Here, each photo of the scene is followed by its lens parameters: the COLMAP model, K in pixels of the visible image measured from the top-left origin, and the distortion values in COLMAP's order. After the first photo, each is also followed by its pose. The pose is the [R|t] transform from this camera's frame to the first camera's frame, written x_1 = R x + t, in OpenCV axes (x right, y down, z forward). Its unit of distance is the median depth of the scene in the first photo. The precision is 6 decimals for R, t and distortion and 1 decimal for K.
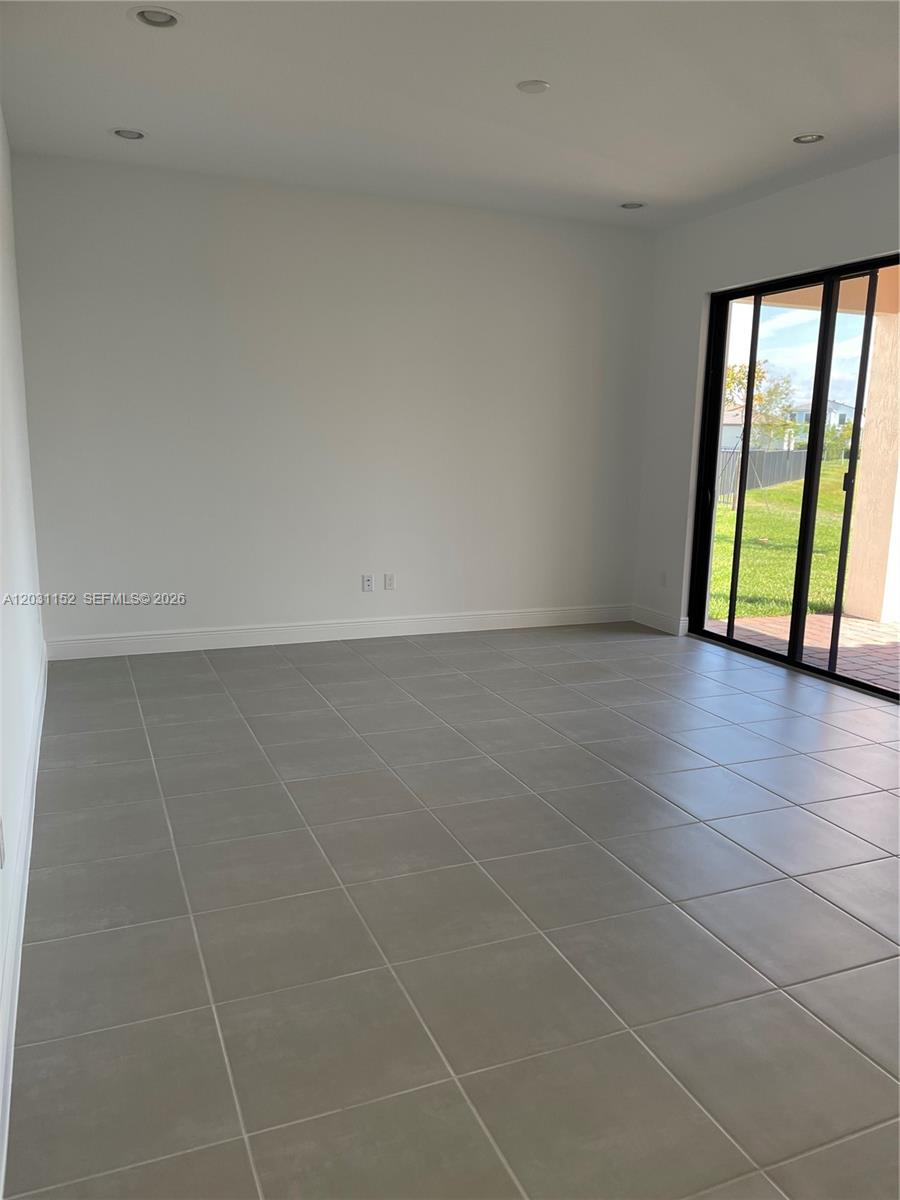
lens RADIAL K [[892.3, 0, 449.4], [0, 892.3, 610.5], [0, 0, 1]] dist [0.059325, -0.081568]
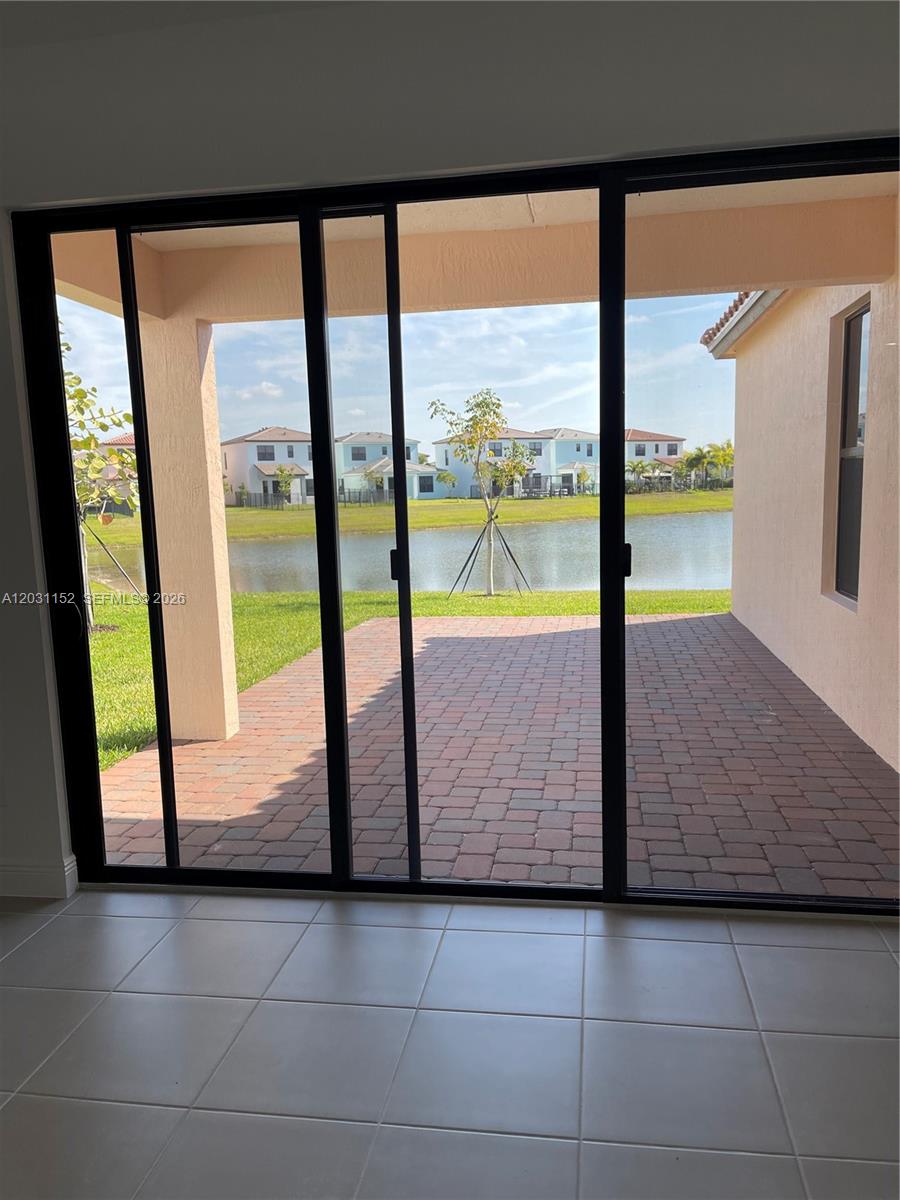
lens RADIAL K [[892.3, 0, 449.4], [0, 892.3, 610.5], [0, 0, 1]] dist [0.059325, -0.081568]
pose [[0.513698, -0.146565, 0.845359, -0.036415], [0.194944, 0.979469, 0.051356, -0.126874], [-0.835530, 0.138416, 0.531724, 0.616525]]
